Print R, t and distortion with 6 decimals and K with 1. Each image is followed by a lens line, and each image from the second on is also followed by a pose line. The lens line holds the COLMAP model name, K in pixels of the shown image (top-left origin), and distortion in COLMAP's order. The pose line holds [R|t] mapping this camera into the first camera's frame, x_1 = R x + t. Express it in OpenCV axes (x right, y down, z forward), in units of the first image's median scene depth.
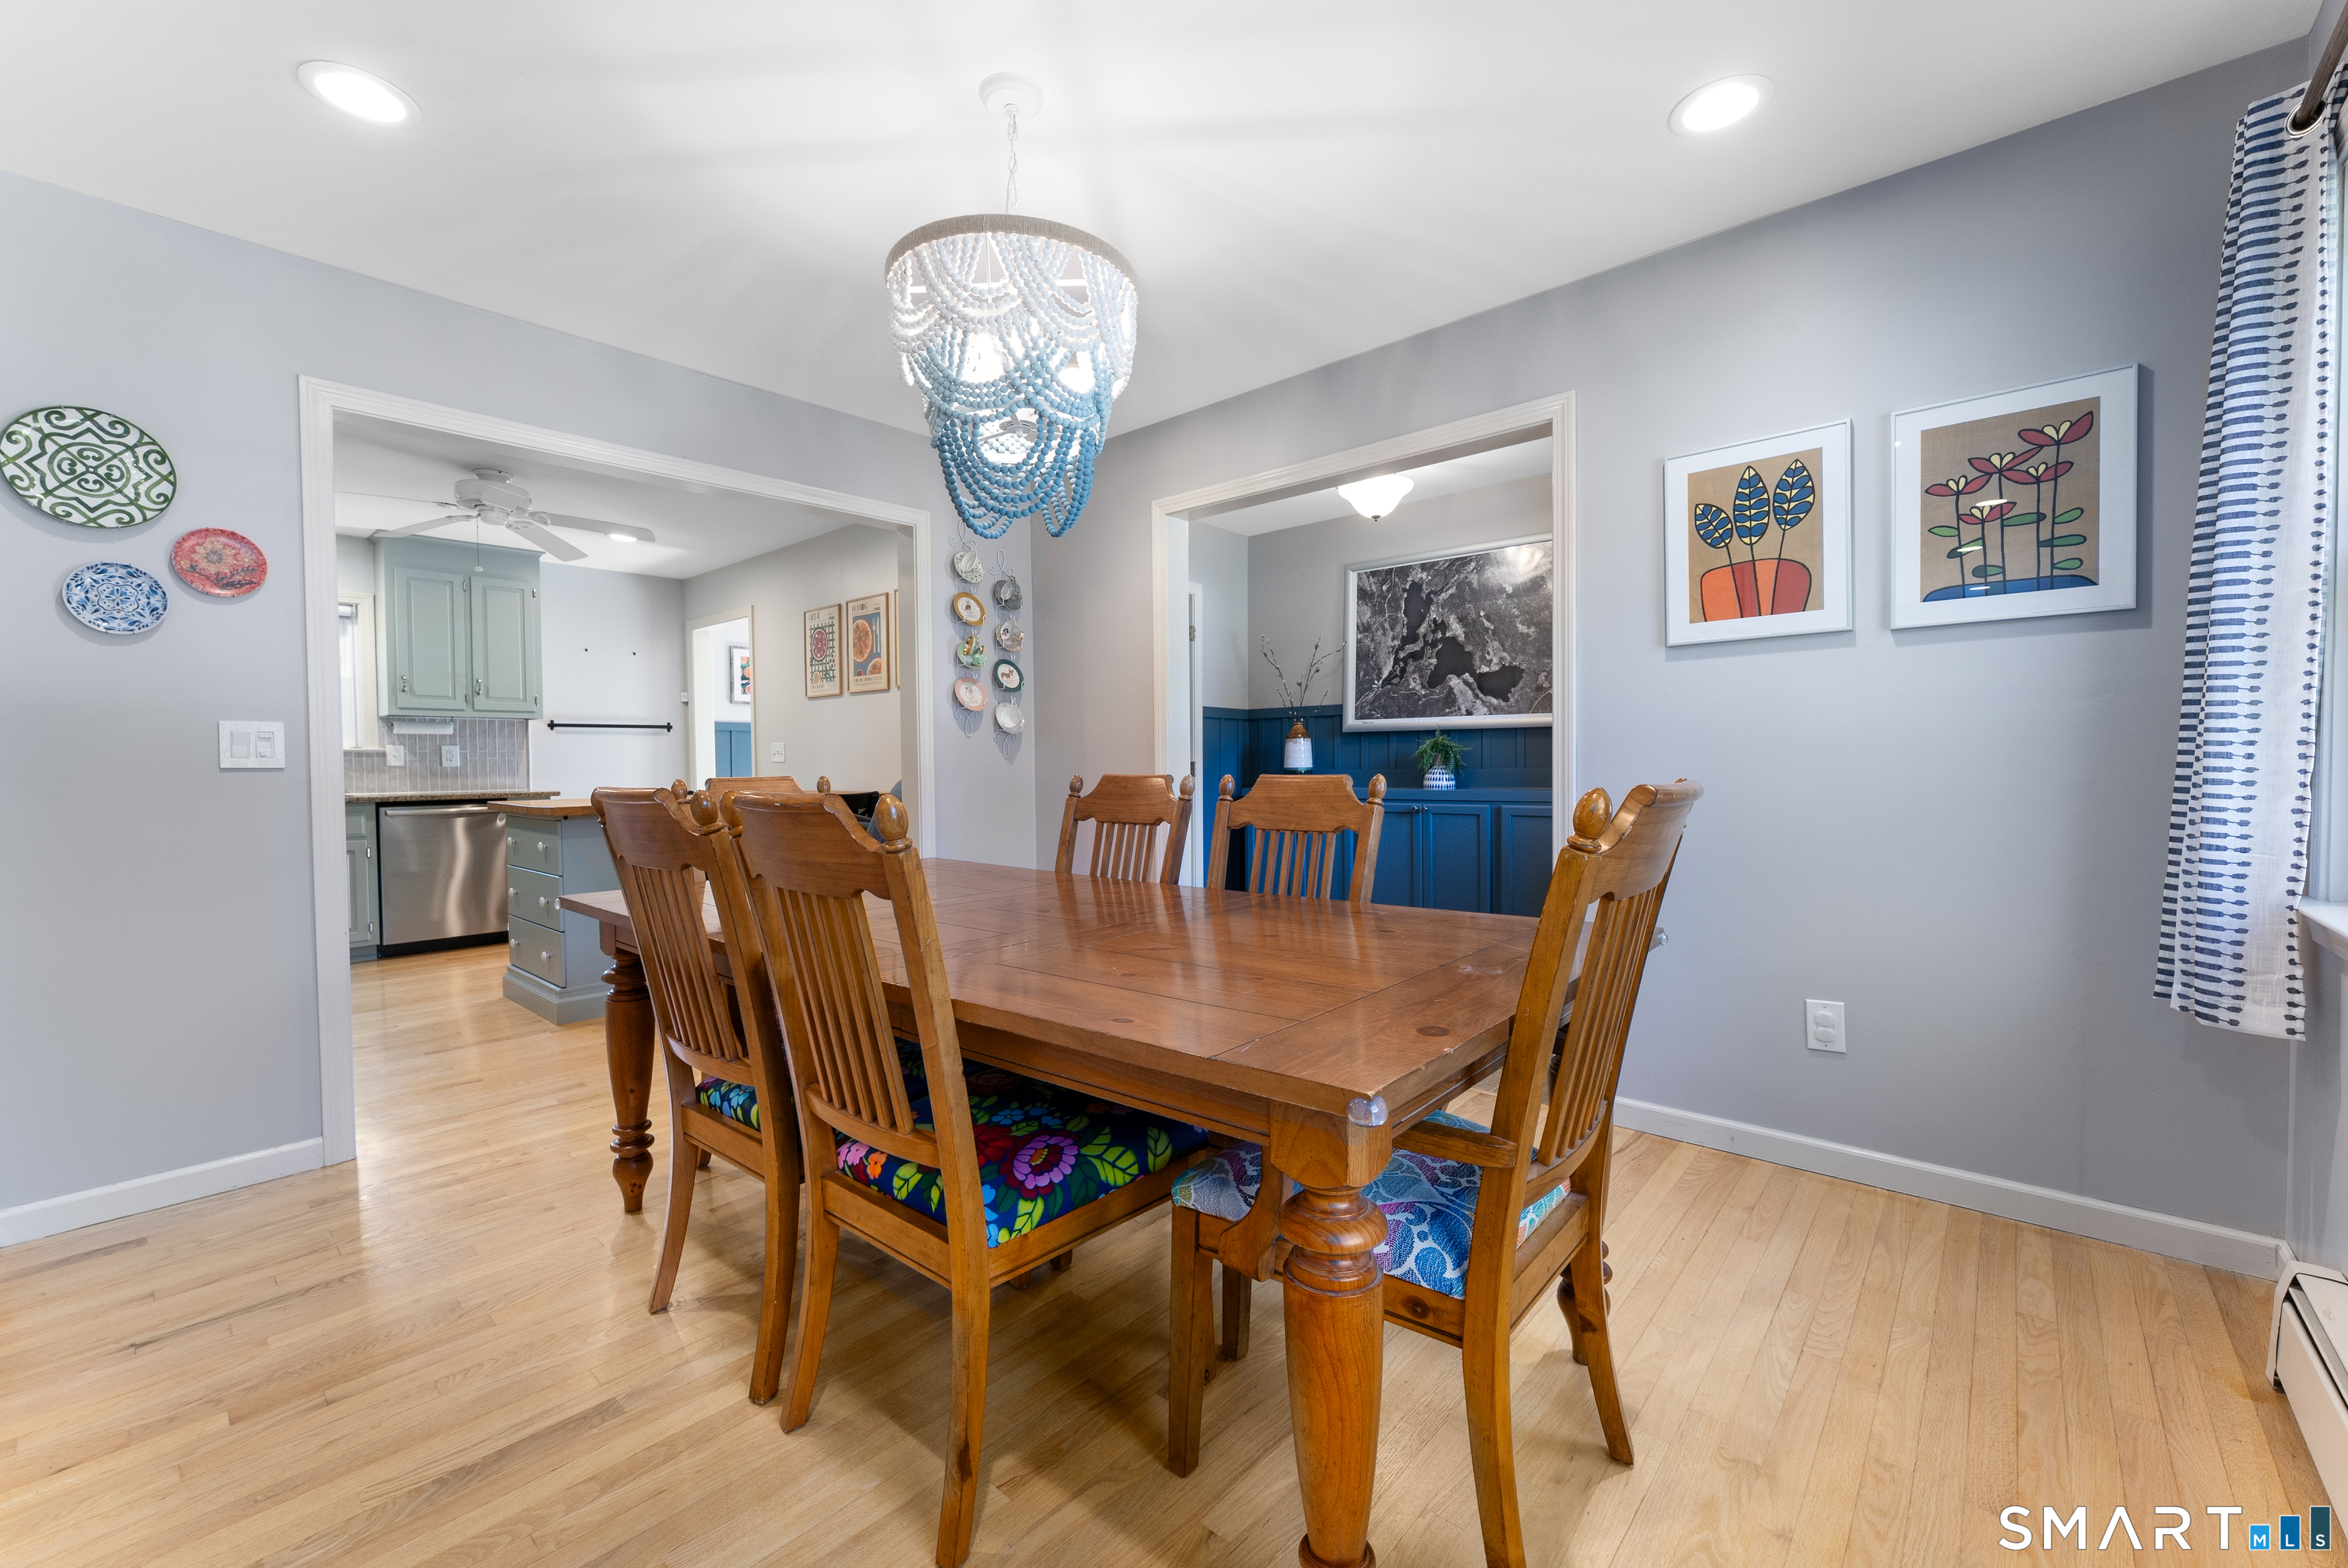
lens RADIAL K [[968.1, 0, 1171.1], [0, 968.1, 781.8], [0, 0, 1]] dist [0.003632, -0.000625]
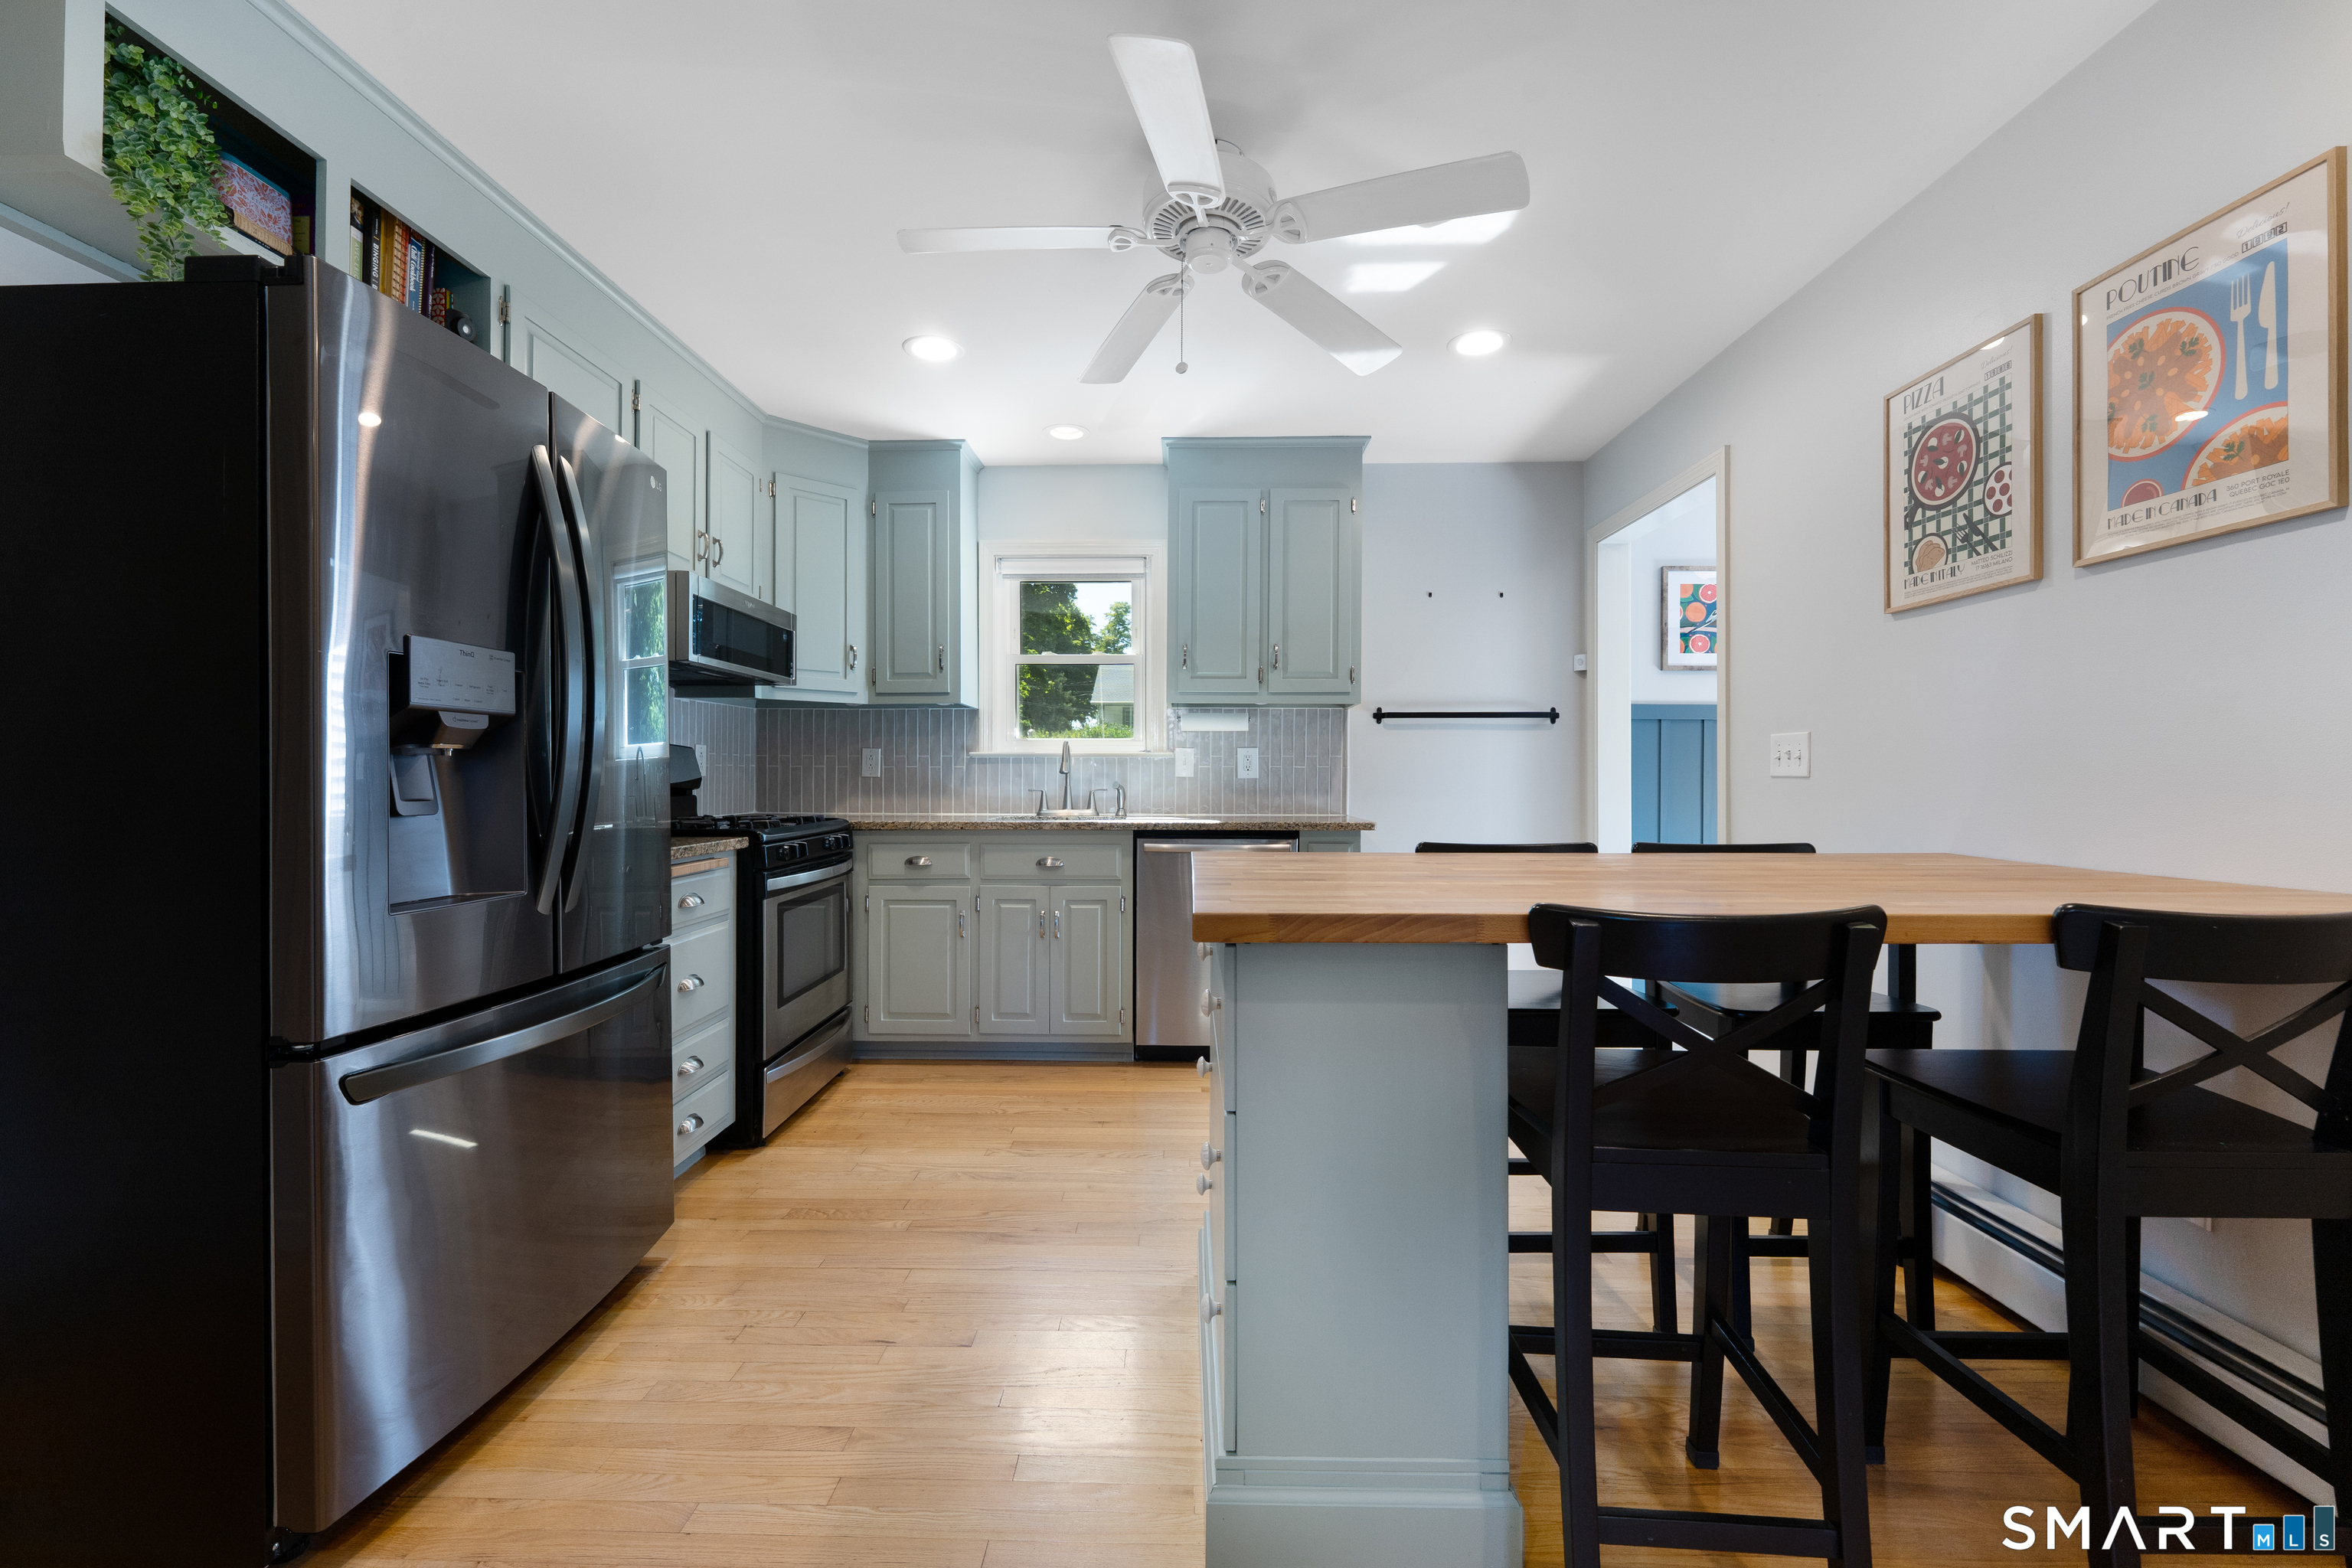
lens RADIAL K [[969.9, 0, 1147.7], [0, 969.9, 769.4], [0, 0, 1]] dist [0.003632, -0.000625]
pose [[0.641087, 0.003810, -0.767459, -0.260843], [-0.024654, 0.999574, -0.015631, -0.009782], [0.767072, 0.028942, 0.640908, 0.505793]]
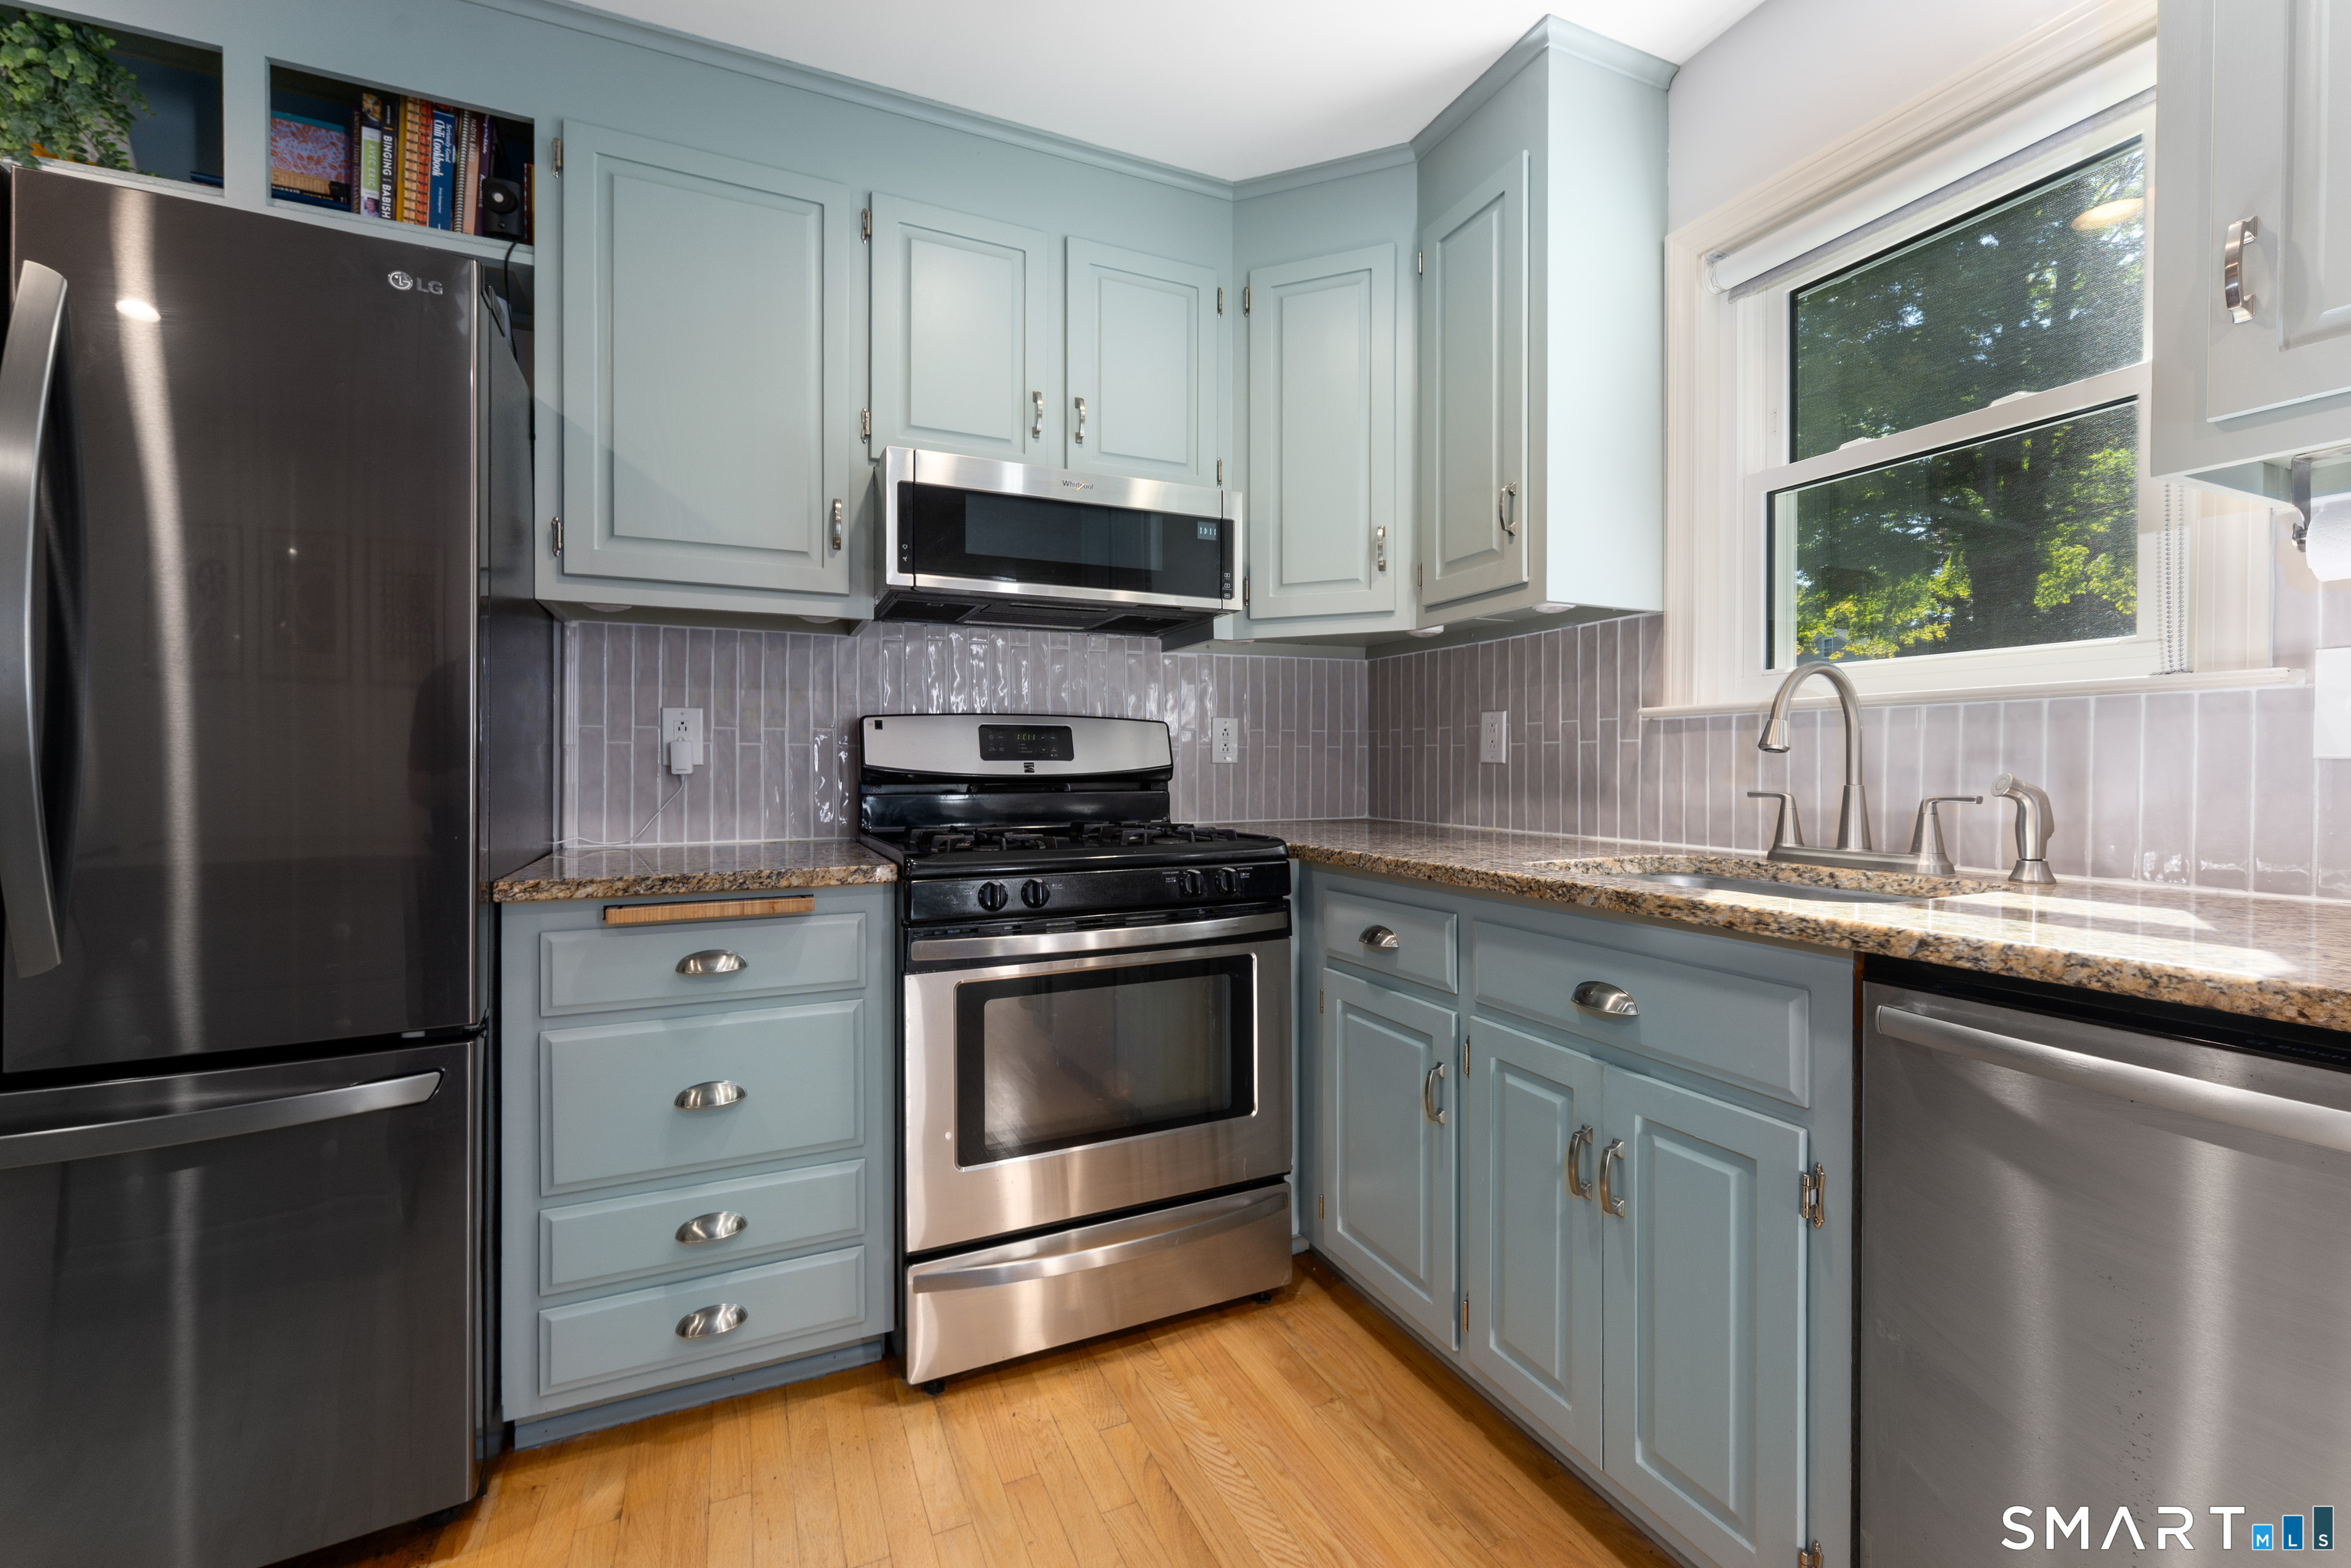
lens RADIAL K [[969.4, 0, 1154.1], [0, 969.4, 770.9], [0, 0, 1]] dist [0.003632, -0.000625]
pose [[-0.408729, 0.014442, -0.912541, -0.520218], [-0.016254, 0.999601, 0.023100, -0.014144], [0.912511, 0.024274, -0.408332, 0.839192]]
